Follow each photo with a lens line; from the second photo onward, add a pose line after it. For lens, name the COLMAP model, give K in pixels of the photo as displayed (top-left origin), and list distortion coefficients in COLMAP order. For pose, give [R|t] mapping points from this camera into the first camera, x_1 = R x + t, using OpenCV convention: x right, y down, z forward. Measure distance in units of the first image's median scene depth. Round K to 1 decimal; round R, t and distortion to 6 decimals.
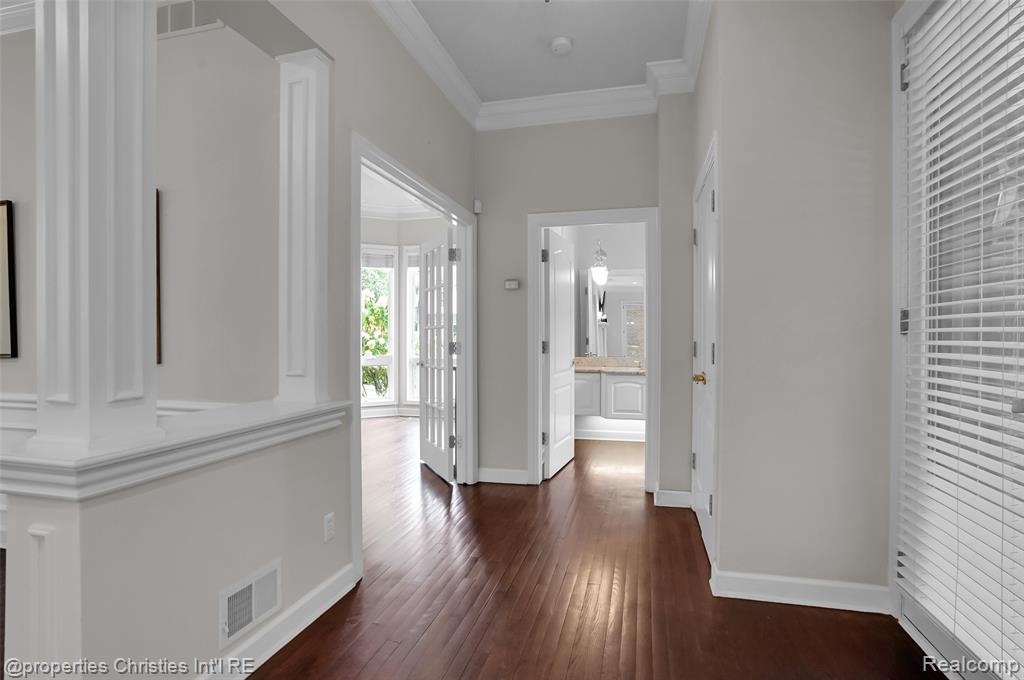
lens RADIAL K [[544.9, 0, 504.8], [0, 544.9, 341.8], [0, 0, 1]] dist [-0.001518, 0.000428]
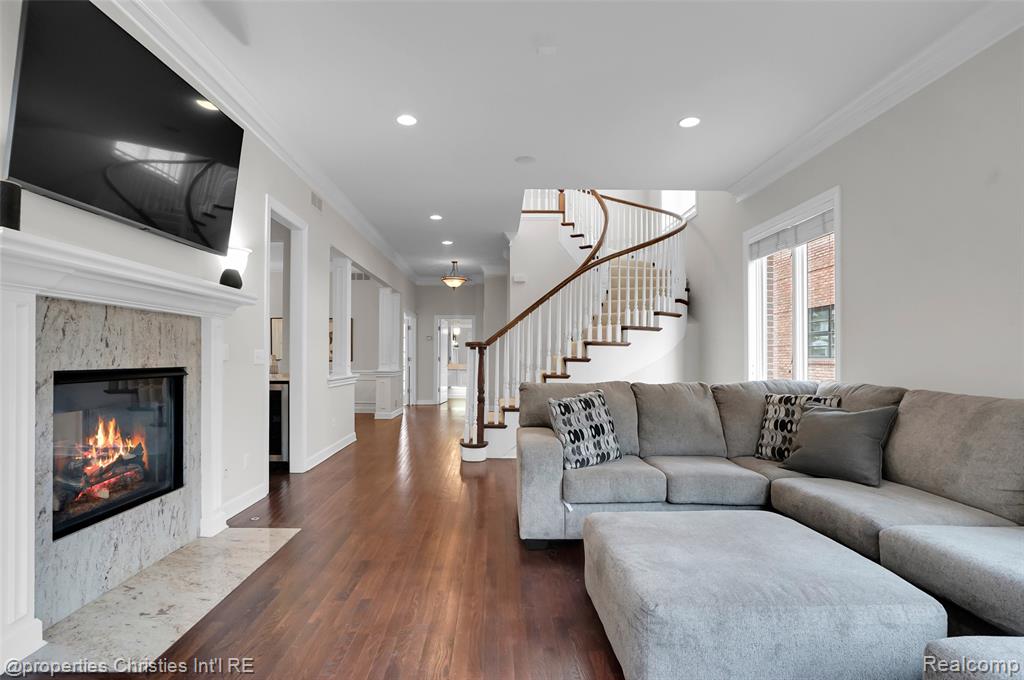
lens RADIAL K [[544.9, 0, 504.8], [0, 544.9, 341.8], [0, 0, 1]] dist [-0.001518, 0.000428]
pose [[0.962673, 0.008287, 0.270539, -0.354555], [0.001701, 0.999326, -0.036664, 0.022679], [-0.270660, 0.035756, 0.962011, -1.794720]]
